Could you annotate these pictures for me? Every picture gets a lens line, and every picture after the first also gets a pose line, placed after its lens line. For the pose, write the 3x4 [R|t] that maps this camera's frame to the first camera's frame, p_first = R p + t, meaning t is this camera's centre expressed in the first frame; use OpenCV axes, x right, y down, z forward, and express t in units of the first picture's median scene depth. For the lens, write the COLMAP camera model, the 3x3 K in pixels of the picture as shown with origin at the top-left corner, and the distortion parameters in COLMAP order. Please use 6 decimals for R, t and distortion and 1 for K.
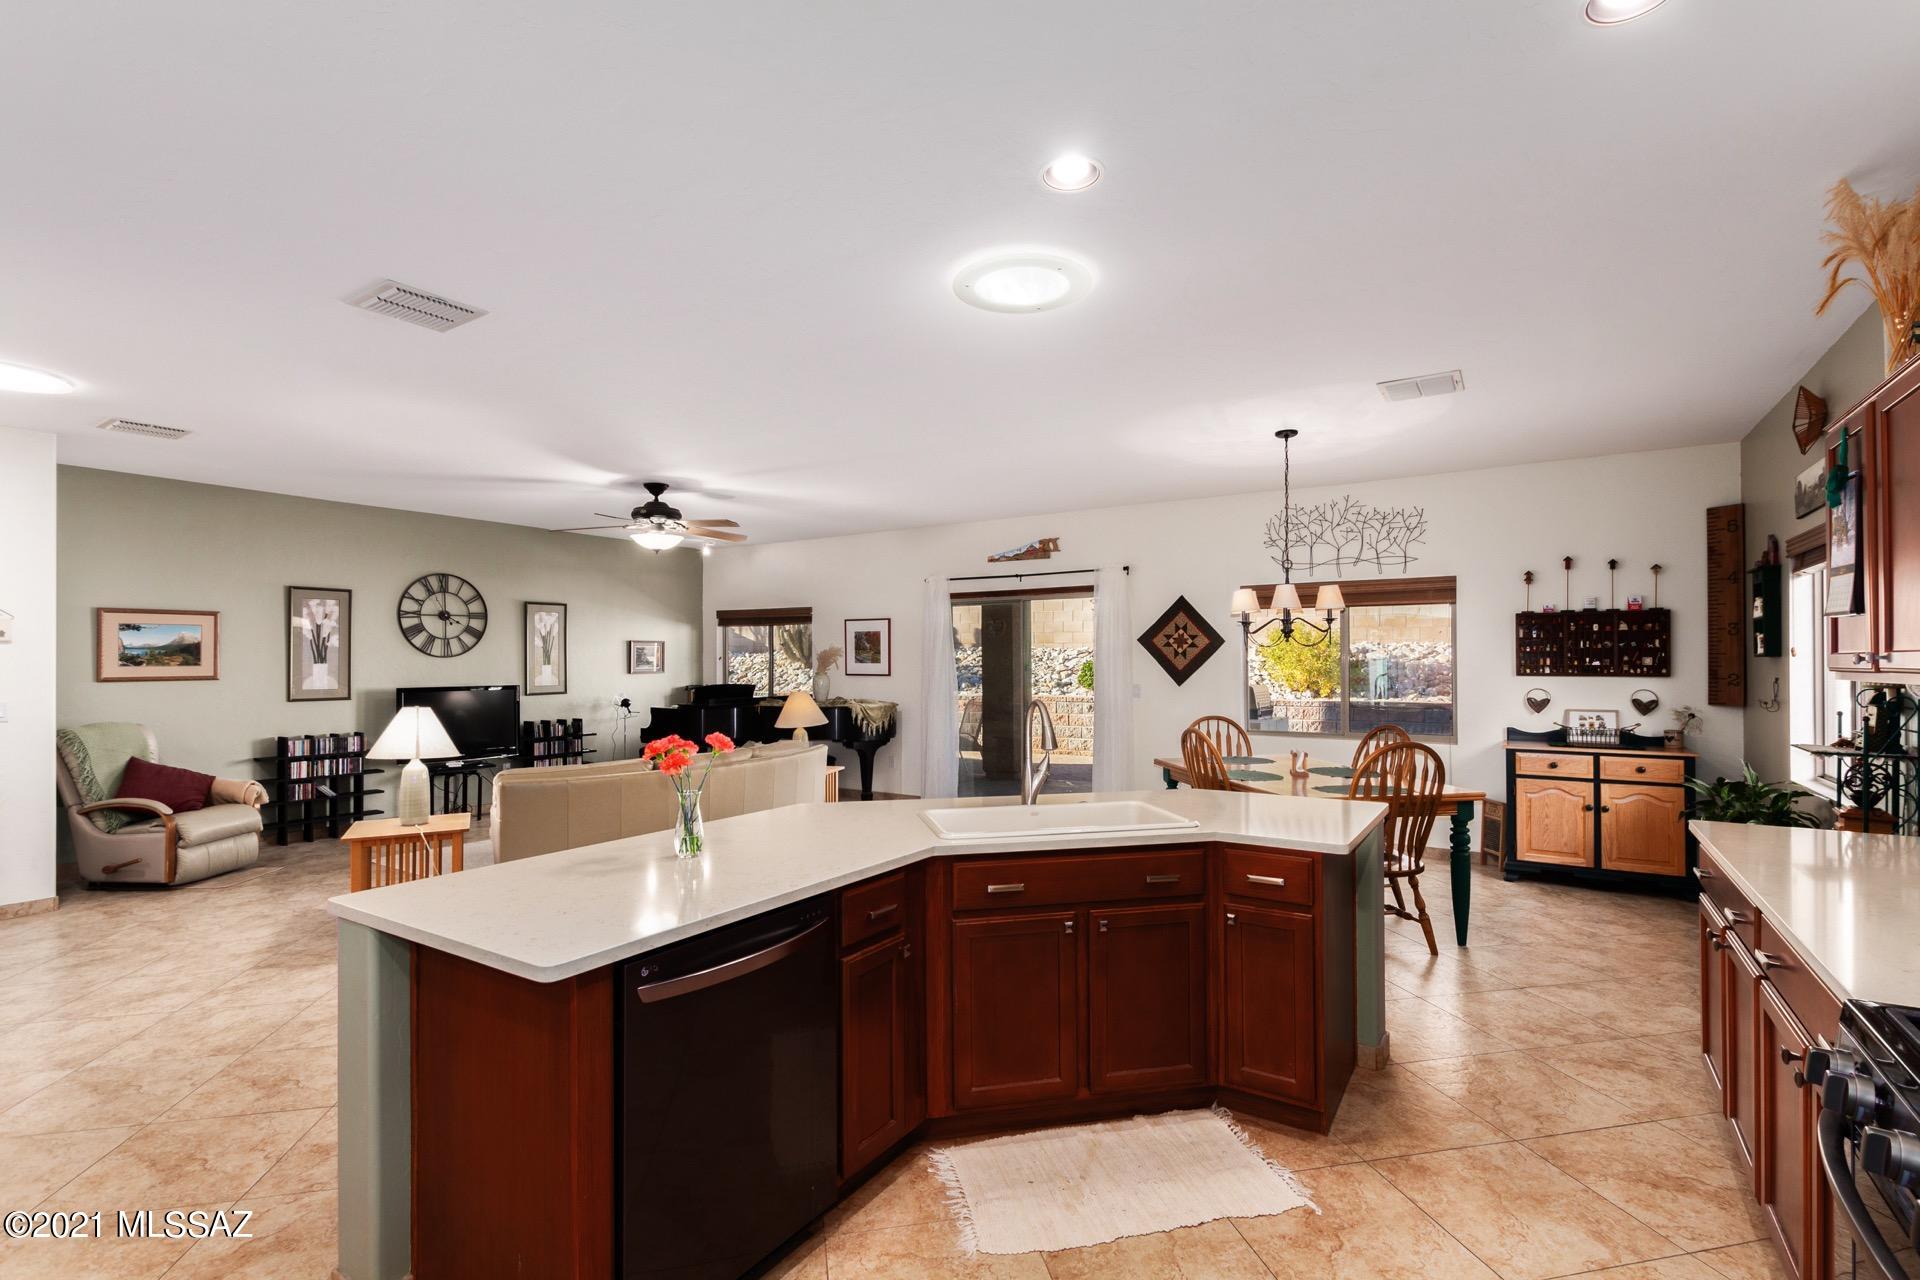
lens RADIAL K [[870.7, 0, 967.9], [0, 870.7, 653.5], [0, 0, 1]] dist [0.003219, -0.001486]
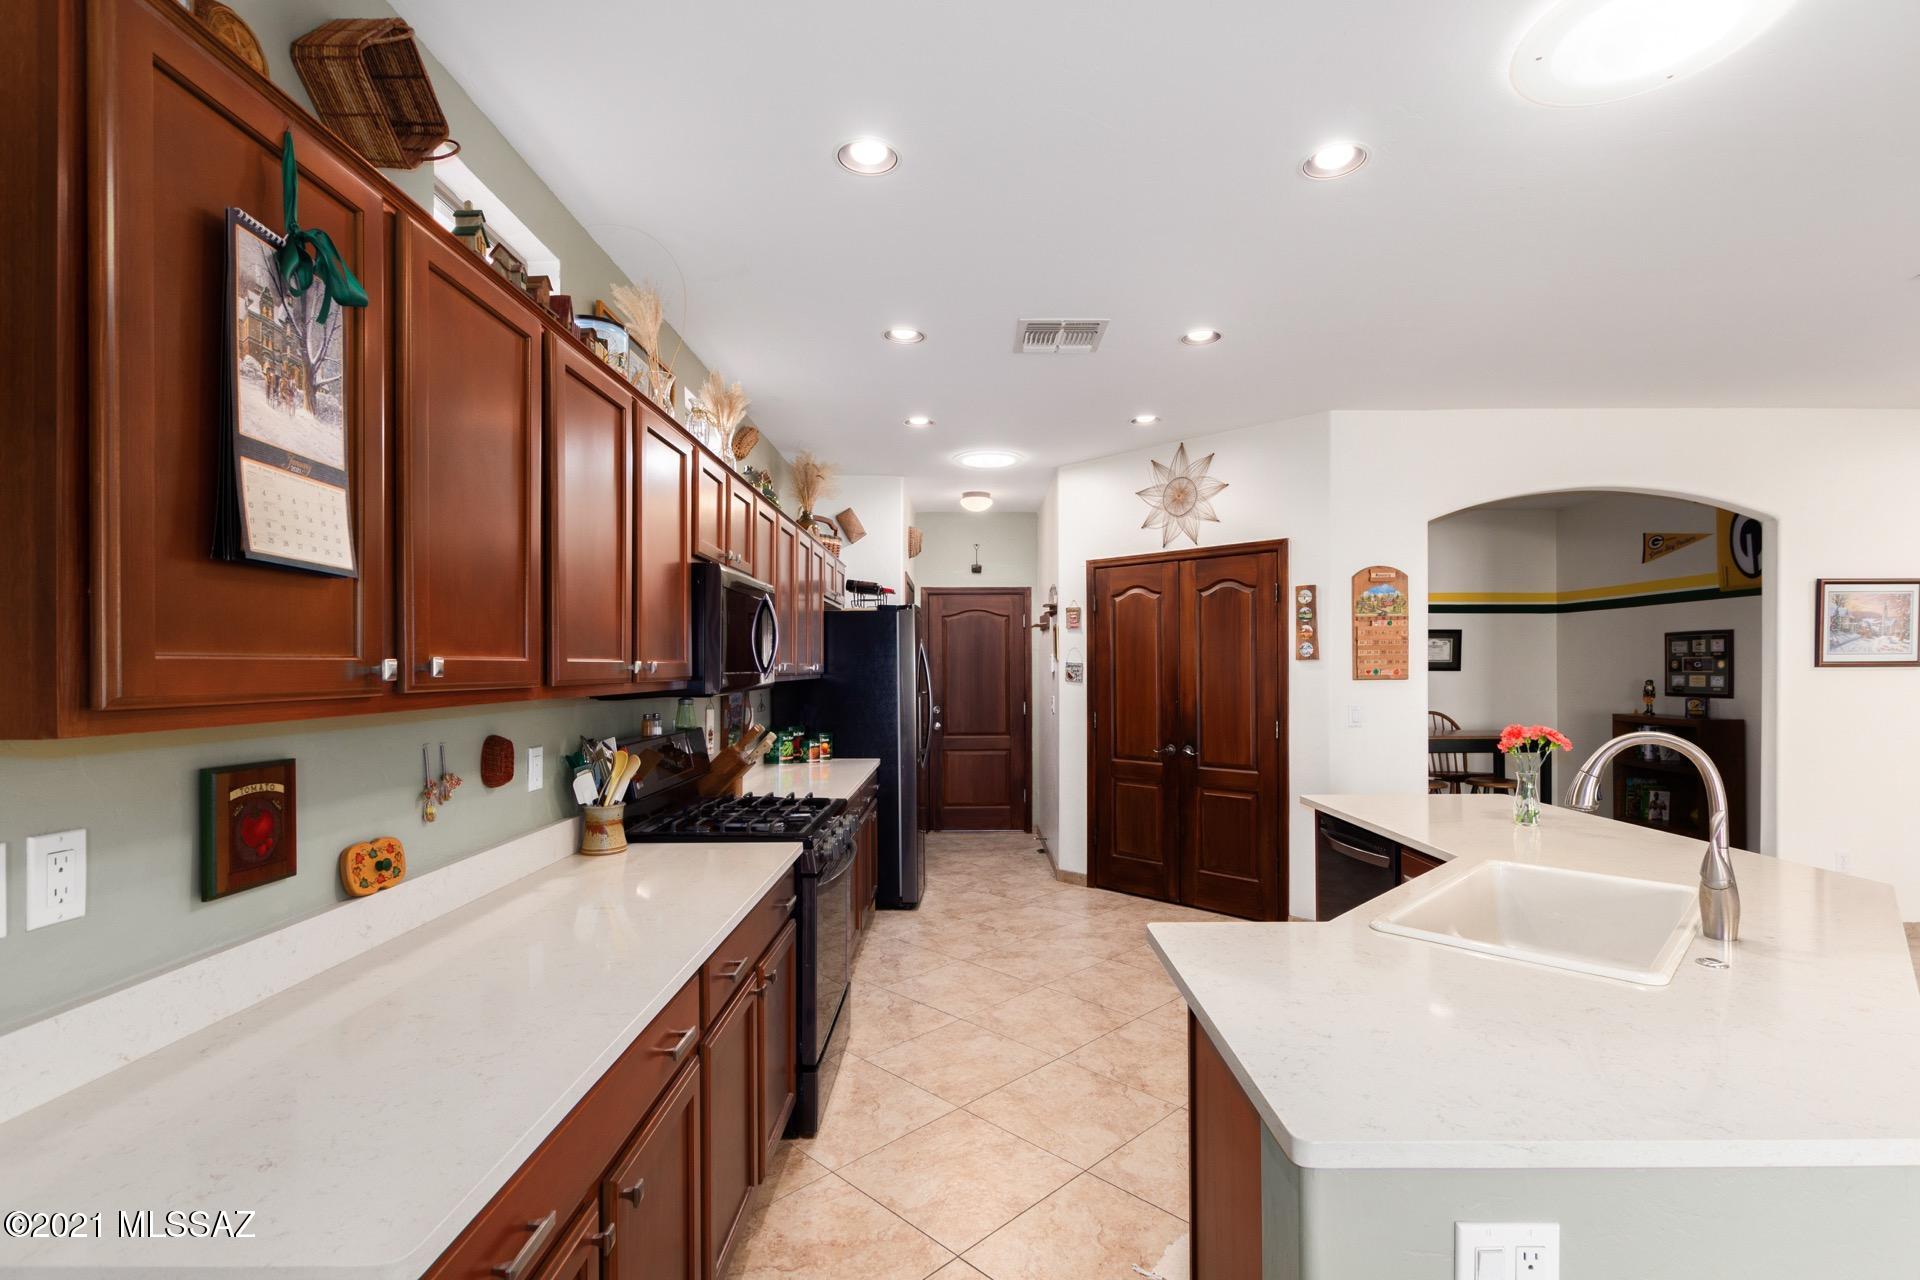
lens RADIAL K [[882.6, 0, 974.1], [0, 882.6, 666.3], [0, 0, 1]] dist [-0.001832, -0.000323]
pose [[-0.833798, 0.005817, -0.552038, 0.403370], [0.010934, 0.999922, -0.005980, 0.004254], [0.551961, -0.011022, -0.833797, 0.645954]]
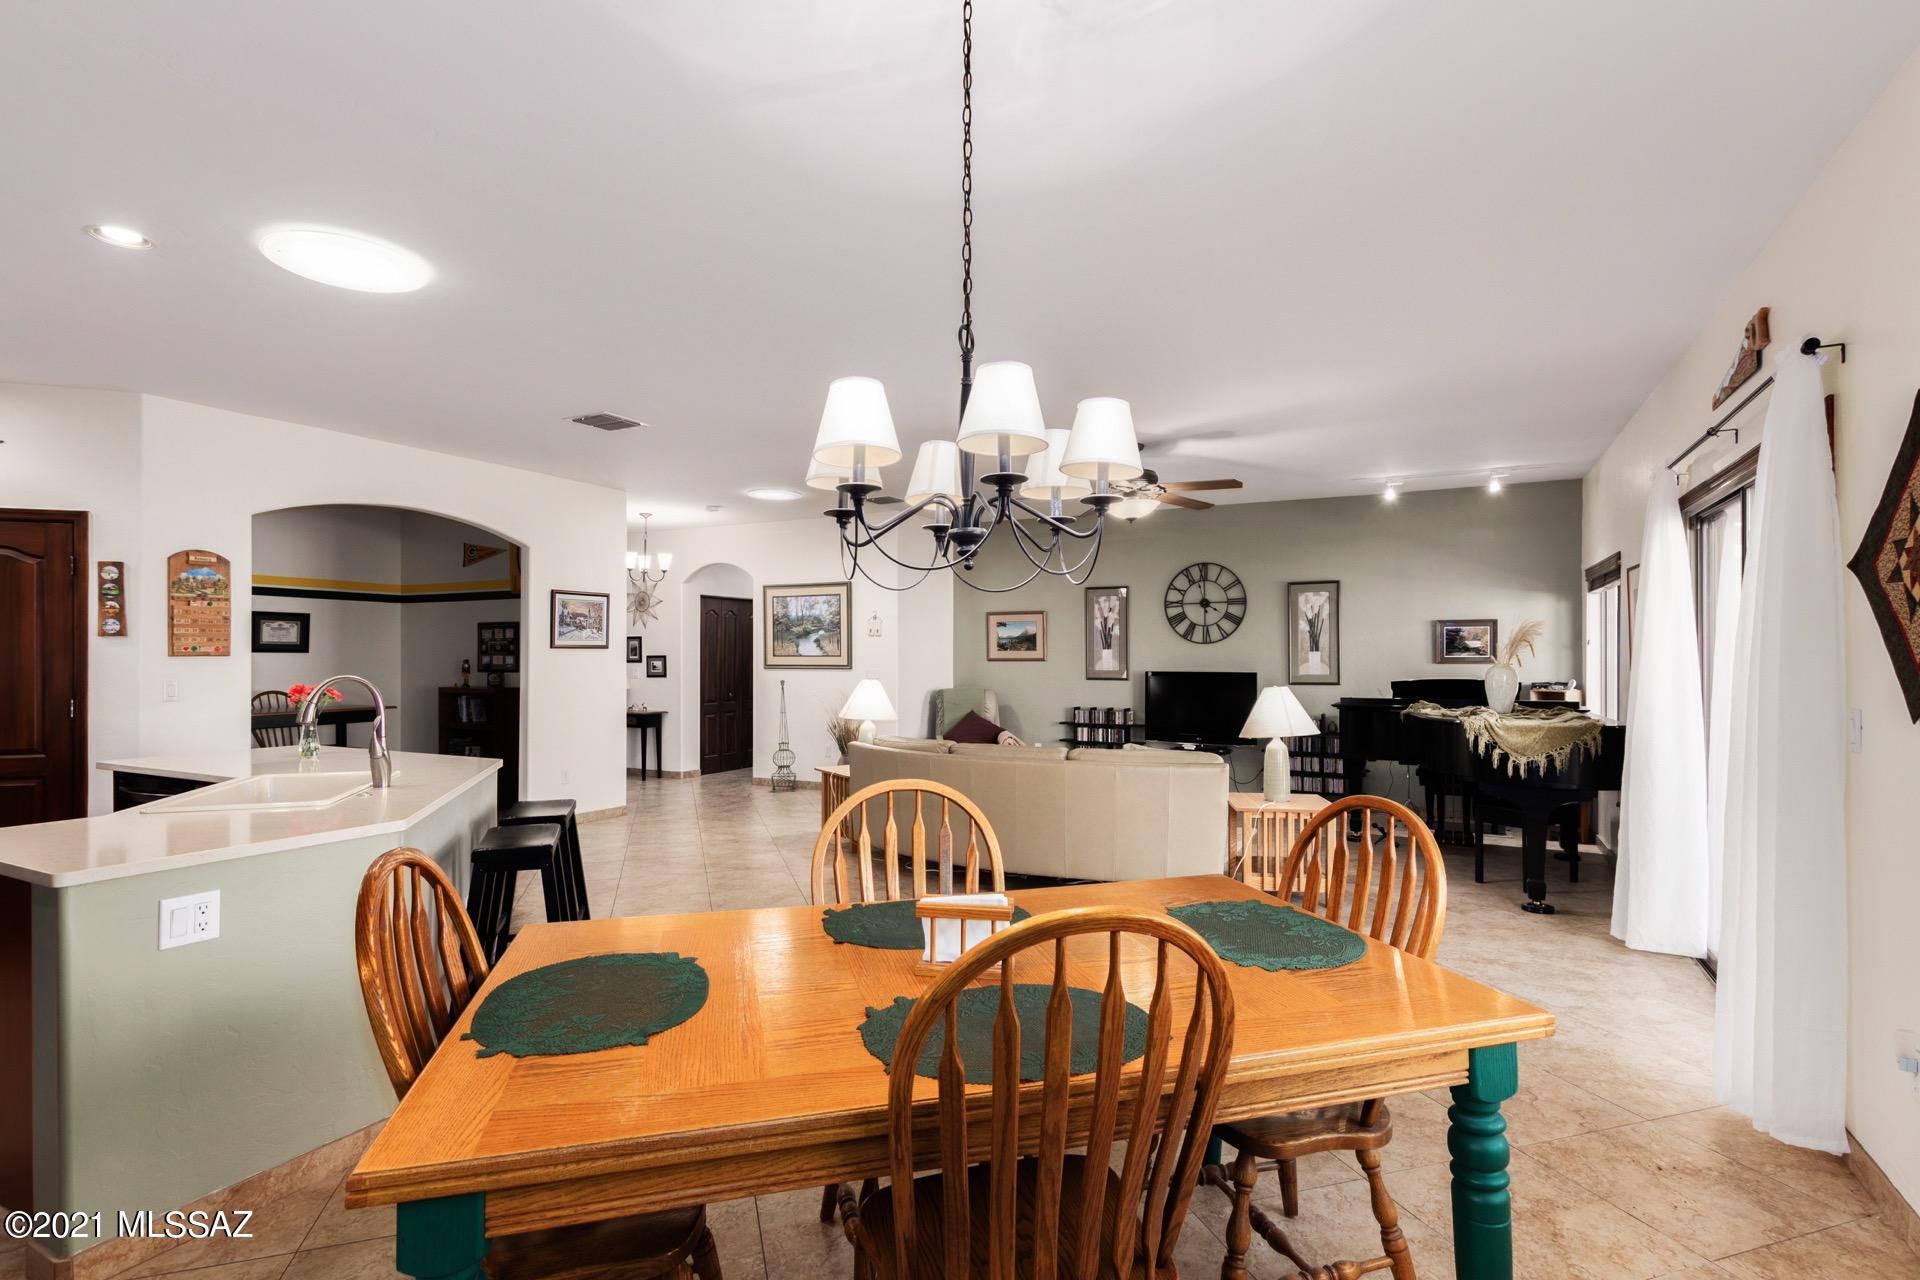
lens RADIAL K [[913.0, 0, 964.2], [0, 913.0, 656.2], [0, 0, 1]] dist [0.001859, -0.001049]
pose [[0.106941, 0.005324, -0.994251, 0.612744], [0.006544, 0.999960, 0.006059, 0.014901], [0.994244, -0.007154, 0.106901, 0.822230]]
